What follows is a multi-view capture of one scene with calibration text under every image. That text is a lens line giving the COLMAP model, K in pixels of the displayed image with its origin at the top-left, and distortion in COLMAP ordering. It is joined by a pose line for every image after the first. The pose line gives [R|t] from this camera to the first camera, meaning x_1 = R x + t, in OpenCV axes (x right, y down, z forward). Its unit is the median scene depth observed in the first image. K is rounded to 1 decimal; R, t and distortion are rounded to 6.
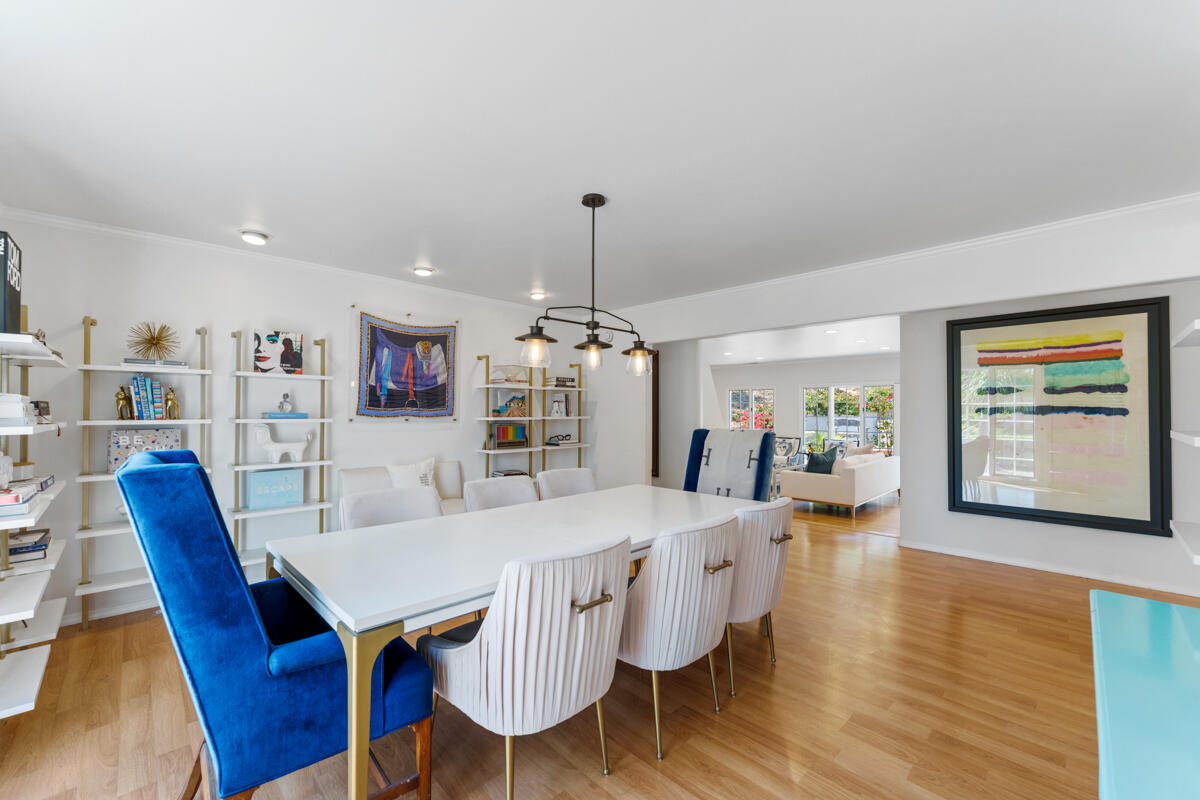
lens RADIAL K [[485.9, 0, 605.3], [0, 485.9, 406.8], [0, 0, 1]] dist [0.002969, 0.000583]
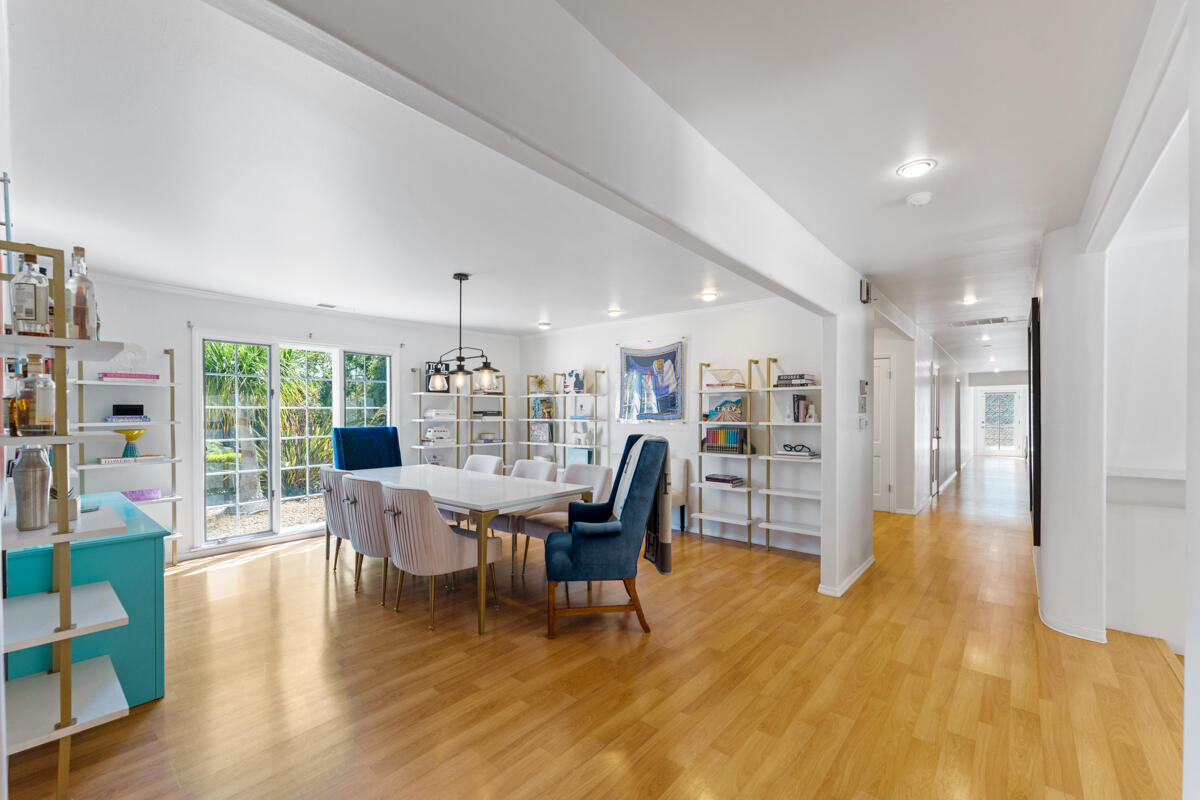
lens RADIAL K [[485.9, 0, 599.9], [0, 485.9, 408.9], [0, 0, 1]] dist [0.002969, 0.000583]
pose [[0.073958, -0.008631, -0.997224, 0.931778], [0.008687, 0.999930, -0.008010, 0.001122], [0.997224, -0.008071, 0.074027, 0.816014]]
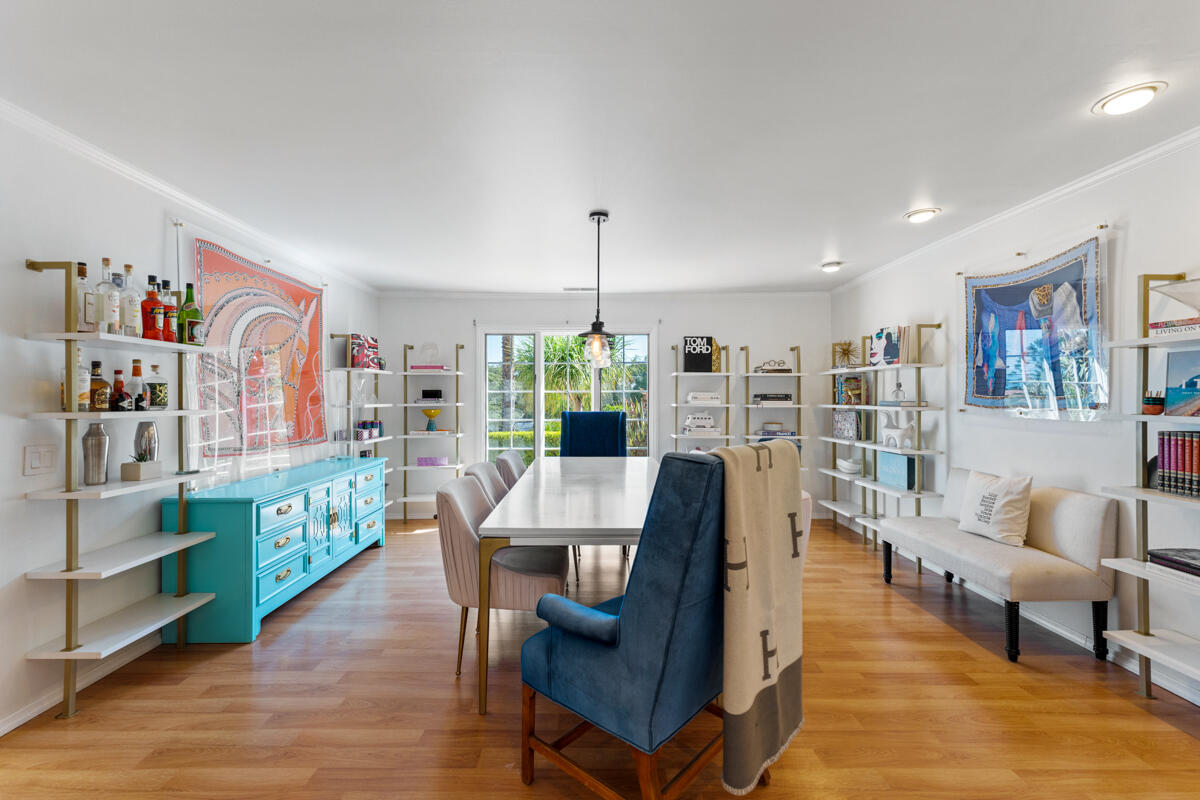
lens RADIAL K [[485.9, 0, 598.2], [0, 485.9, 395.4], [0, 0, 1]] dist [0.002969, 0.000583]
pose [[-0.704263, -0.004219, -0.709927, 0.492068], [0.005316, 0.999923, -0.011215, 0.007210], [0.709919, -0.011672, -0.704186, 1.116771]]
